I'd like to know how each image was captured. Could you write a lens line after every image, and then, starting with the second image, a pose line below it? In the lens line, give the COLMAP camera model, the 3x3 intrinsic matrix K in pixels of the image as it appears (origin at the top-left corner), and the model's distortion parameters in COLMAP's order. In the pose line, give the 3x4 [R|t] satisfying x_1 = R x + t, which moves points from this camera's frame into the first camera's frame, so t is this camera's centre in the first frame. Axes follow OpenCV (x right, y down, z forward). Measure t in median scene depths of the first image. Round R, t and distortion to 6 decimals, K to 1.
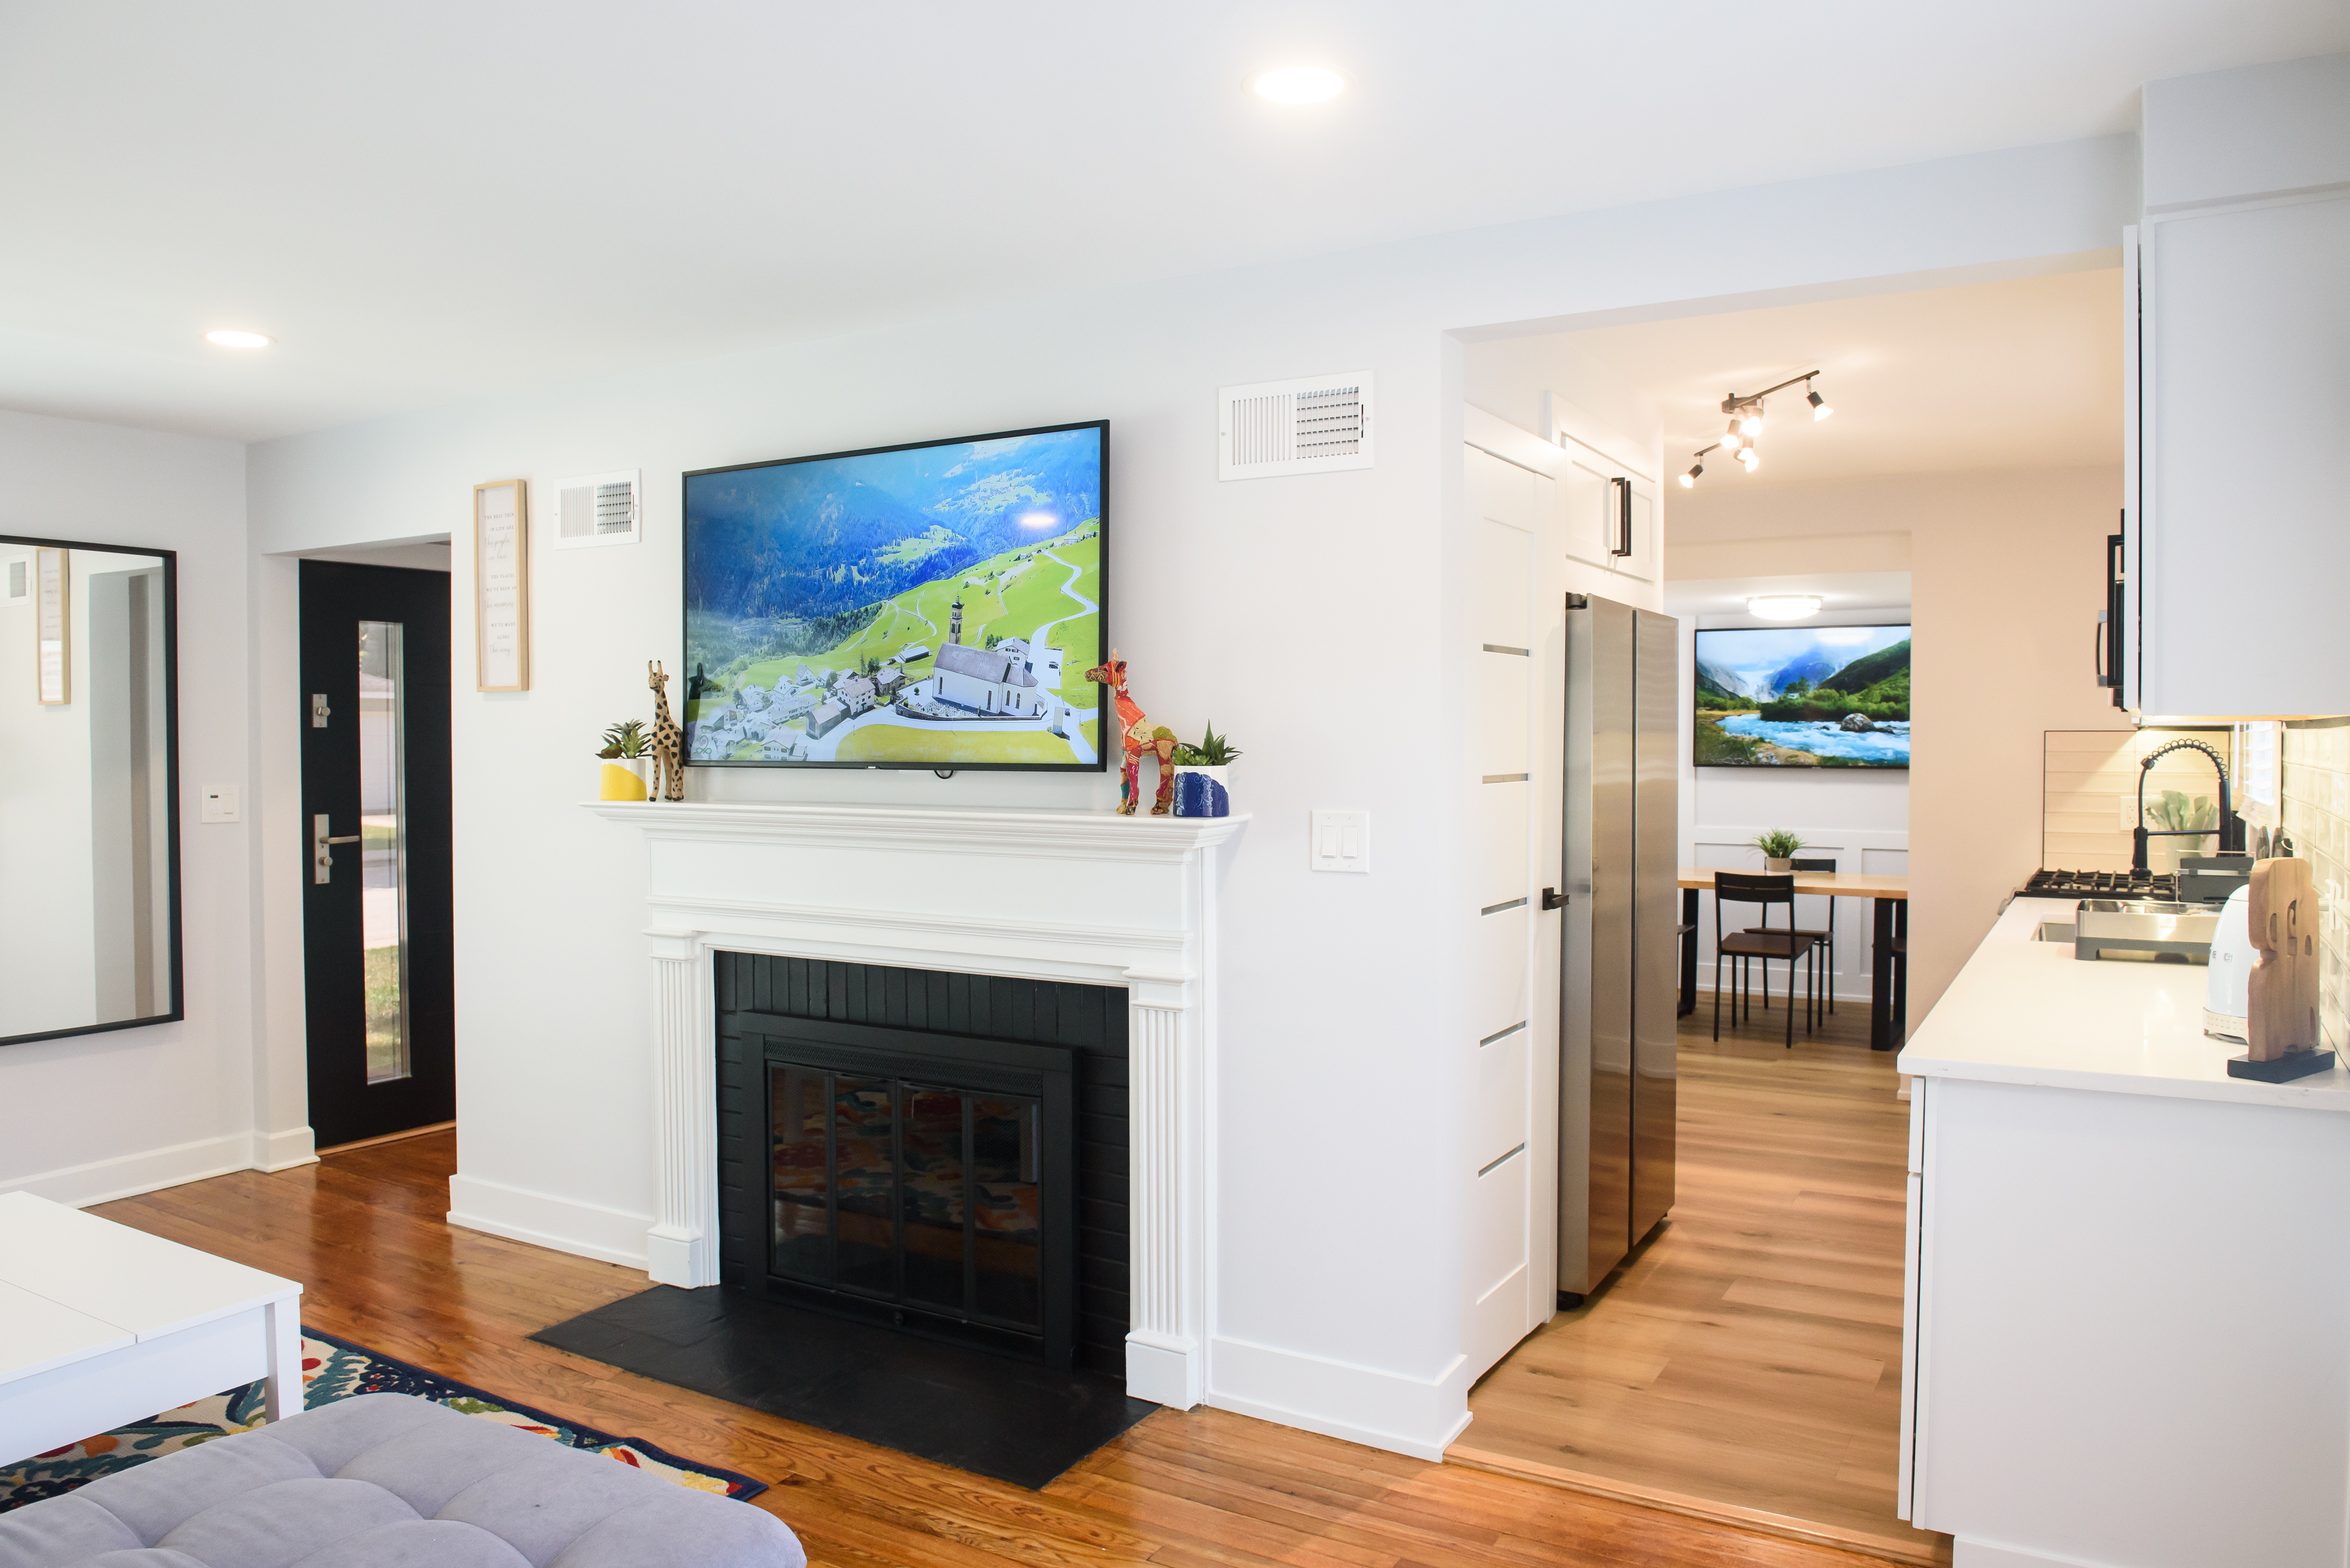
lens RADIAL K [[1595.9, 0, 1180.6], [0, 1595.9, 776.2], [0, 0, 1]] dist [-0.043270, -0.005311]
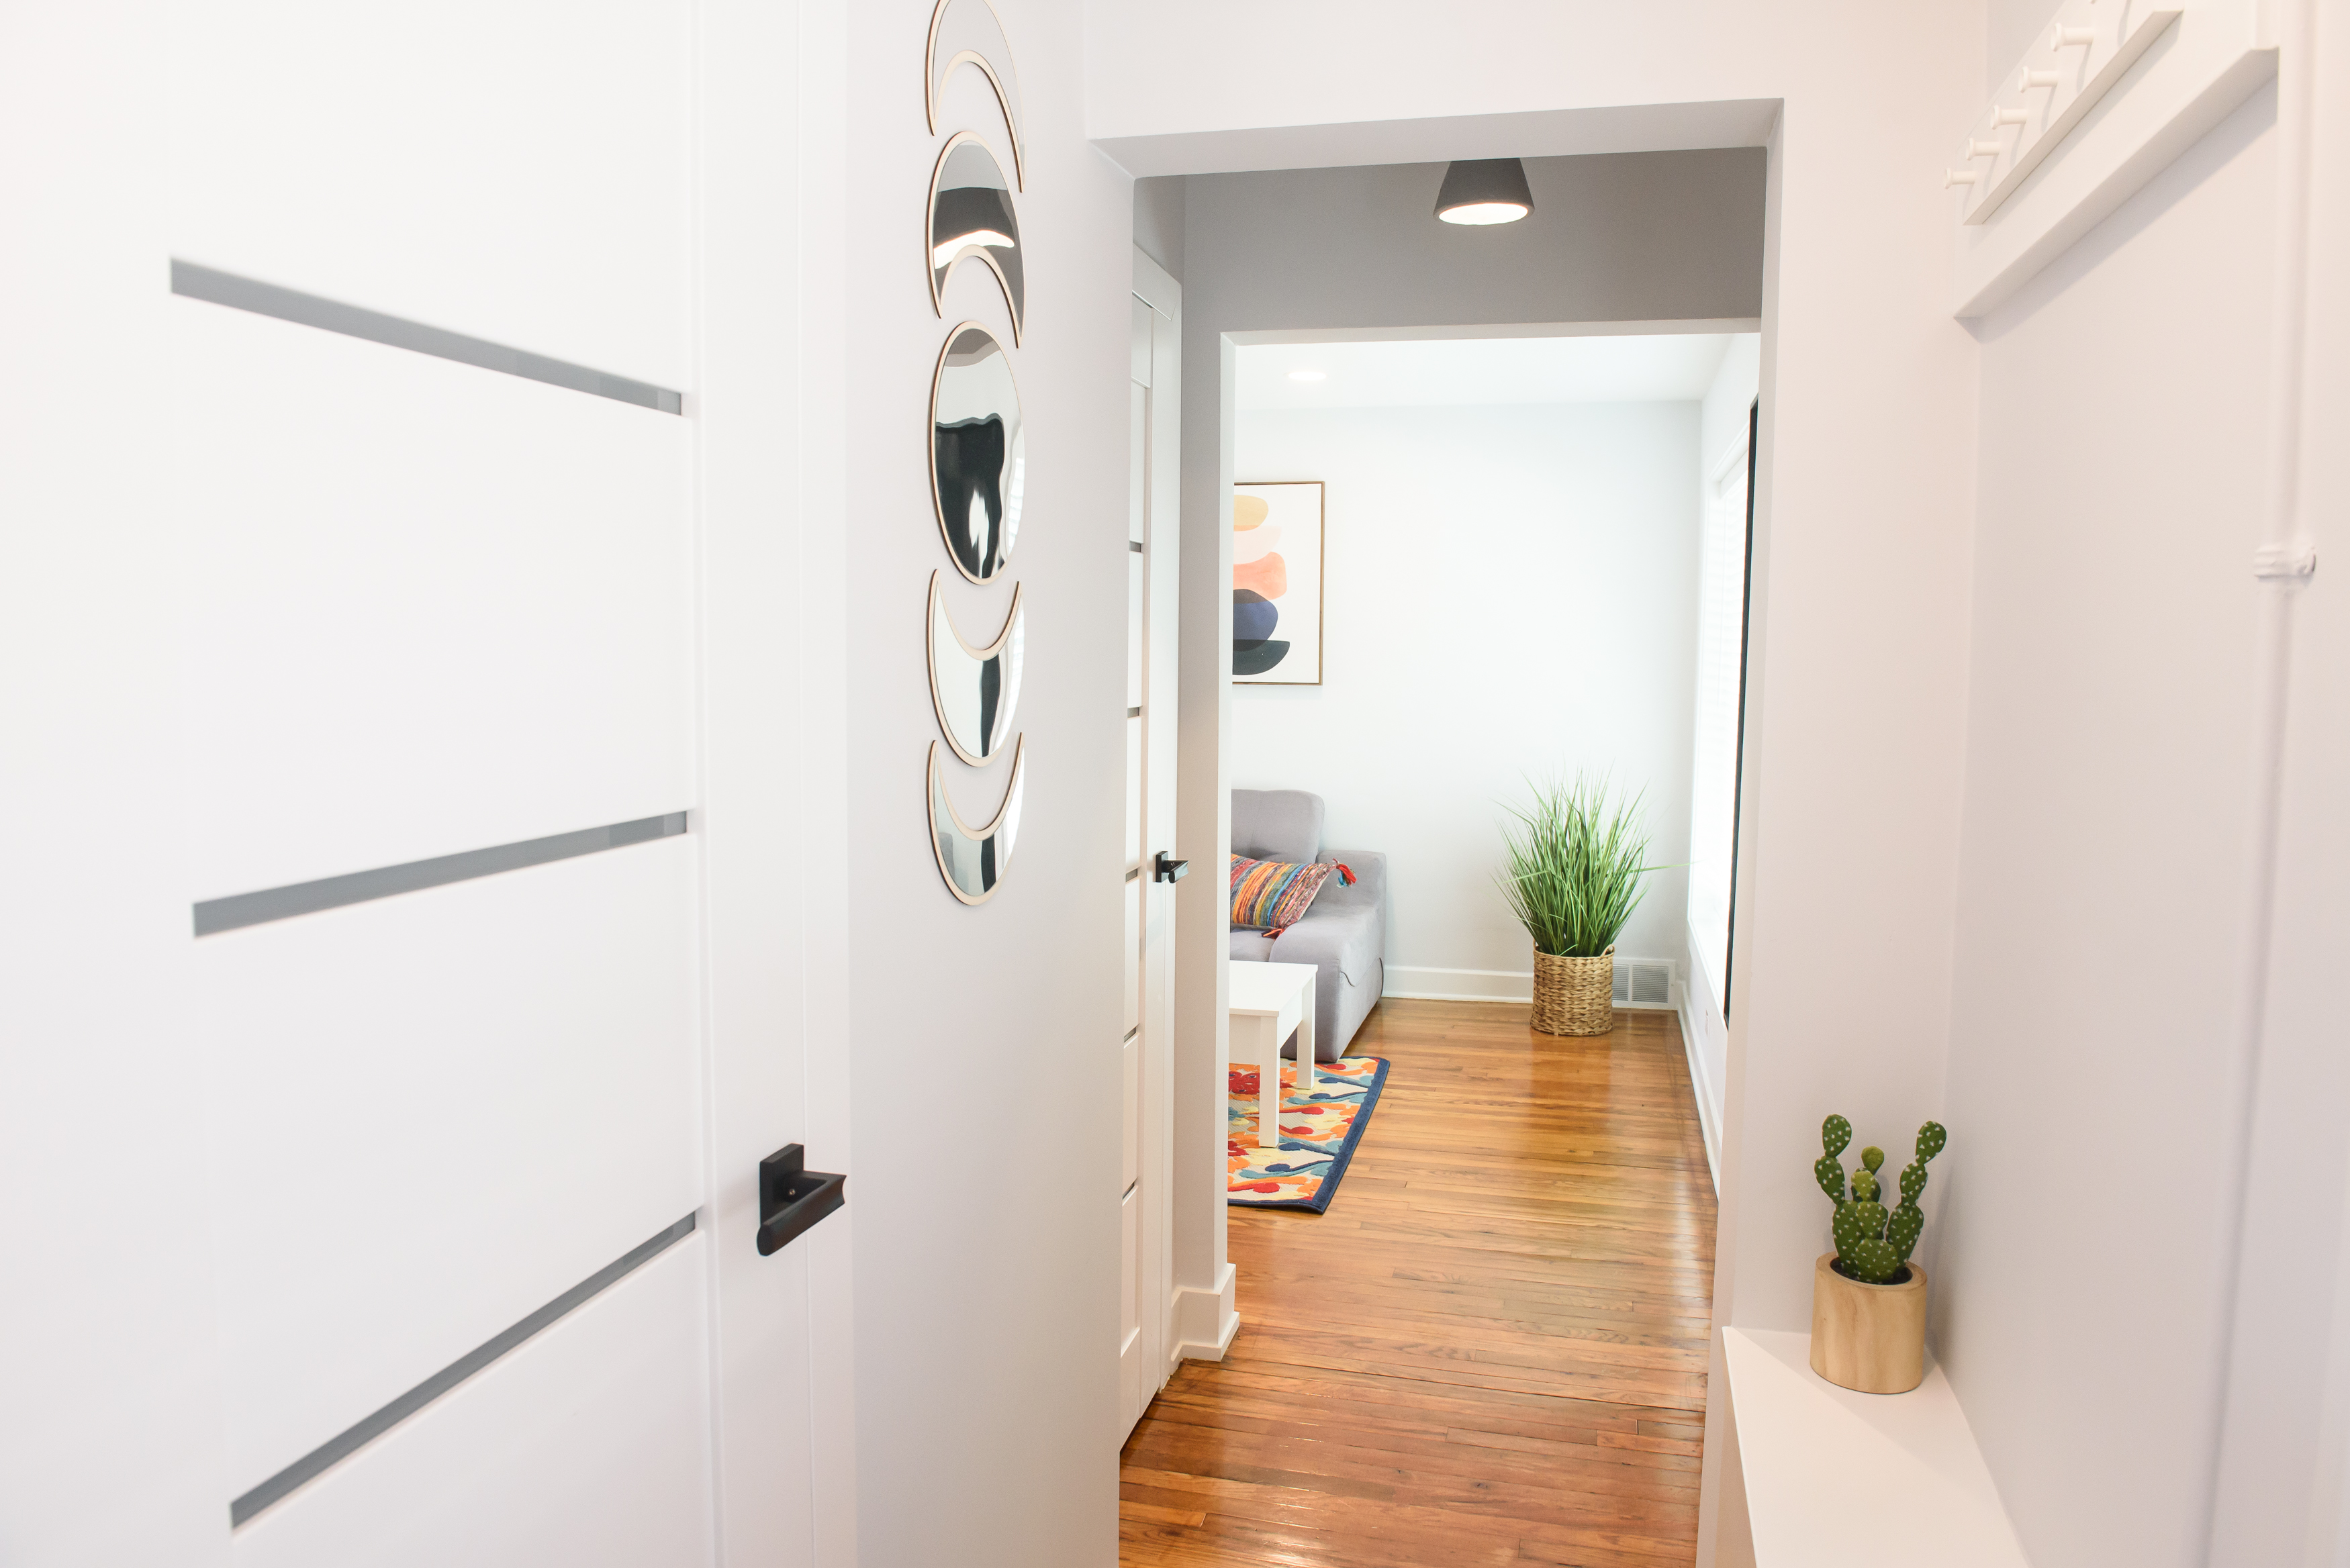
lens RADIAL K [[1595.9, 0, 1180.6], [0, 1595.9, 776.2], [0, 0, 1]] dist [-0.043270, -0.005311]
pose [[0.944111, -0.022169, 0.328881, 0.090906], [0.000272, 0.997788, 0.066480, -0.012188], [-0.329628, -0.062675, 0.942028, 0.300523]]
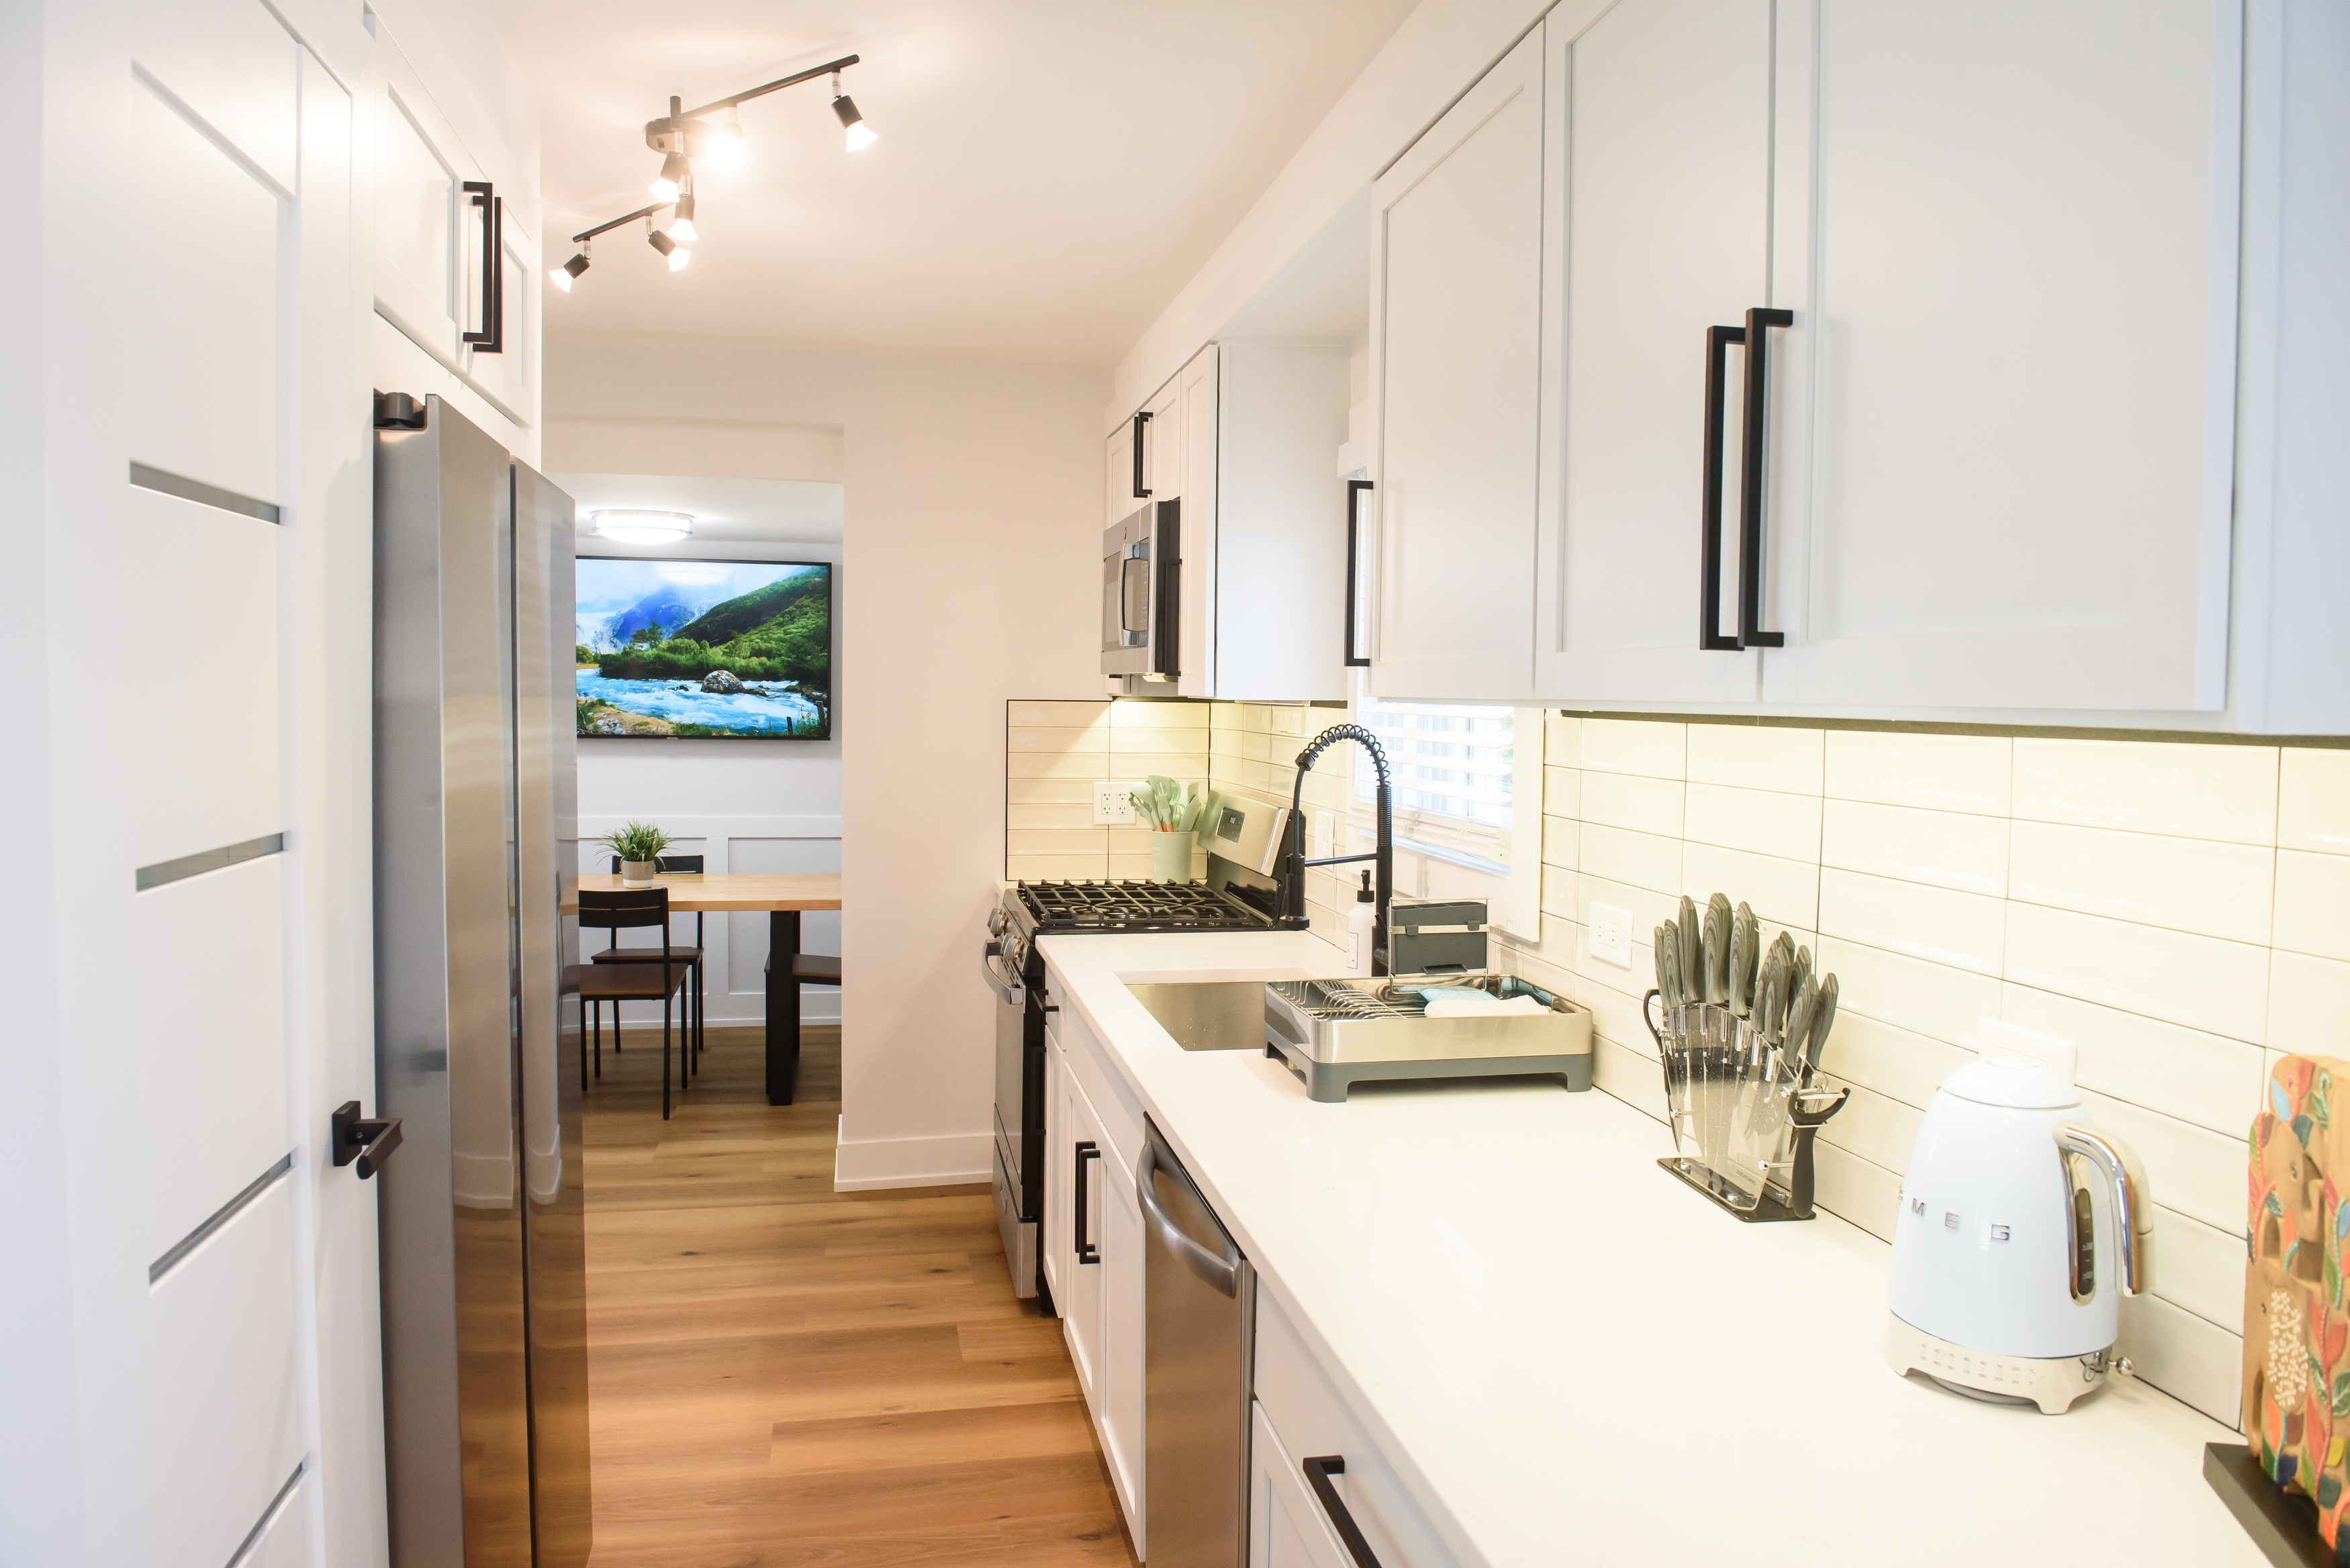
lens RADIAL K [[1595.9, 0, 1180.6], [0, 1595.9, 776.2], [0, 0, 1]] dist [-0.043270, -0.005311]
pose [[0.736087, -0.025272, 0.676415, 0.053268], [0.004284, 0.999457, 0.032679, -0.011566], [-0.676873, -0.021157, 0.735796, 0.252467]]
